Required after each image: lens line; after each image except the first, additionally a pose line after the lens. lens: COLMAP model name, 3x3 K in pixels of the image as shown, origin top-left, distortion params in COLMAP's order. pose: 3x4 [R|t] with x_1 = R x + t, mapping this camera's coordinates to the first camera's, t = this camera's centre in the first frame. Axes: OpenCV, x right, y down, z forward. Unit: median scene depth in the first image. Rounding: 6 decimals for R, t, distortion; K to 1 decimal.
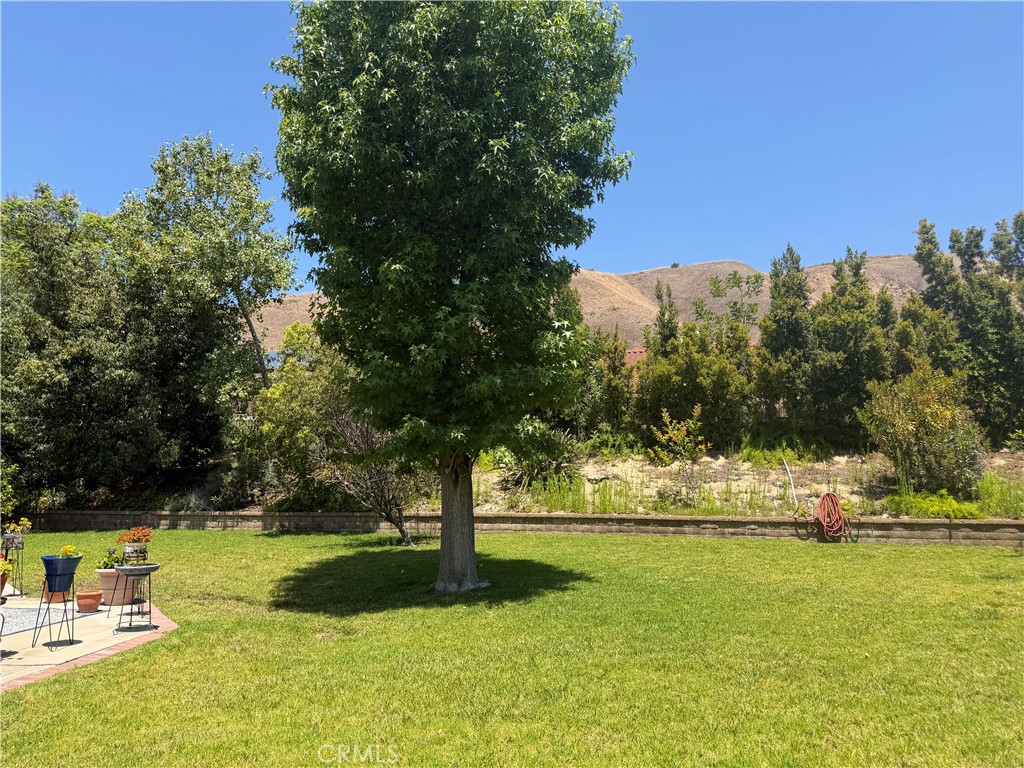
lens RADIAL K [[718.5, 0, 516.5], [0, 718.5, 379.0], [0, 0, 1]] dist [0.059794, -0.027655]
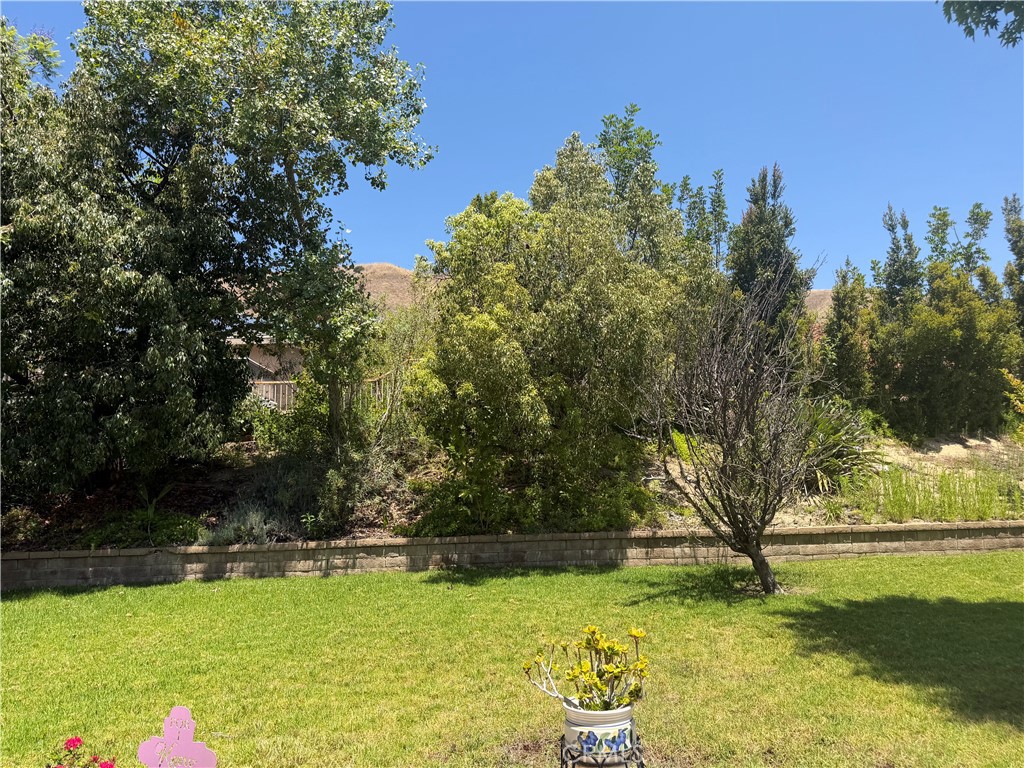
lens RADIAL K [[718.5, 0, 511.3], [0, 718.5, 382.6], [0, 0, 1]] dist [0.059794, -0.027655]
pose [[0.948649, 0.018719, 0.315775, -0.462143], [-0.018496, 0.999822, -0.003704, 0.063730], [-0.315789, -0.002327, 0.948827, 0.450321]]
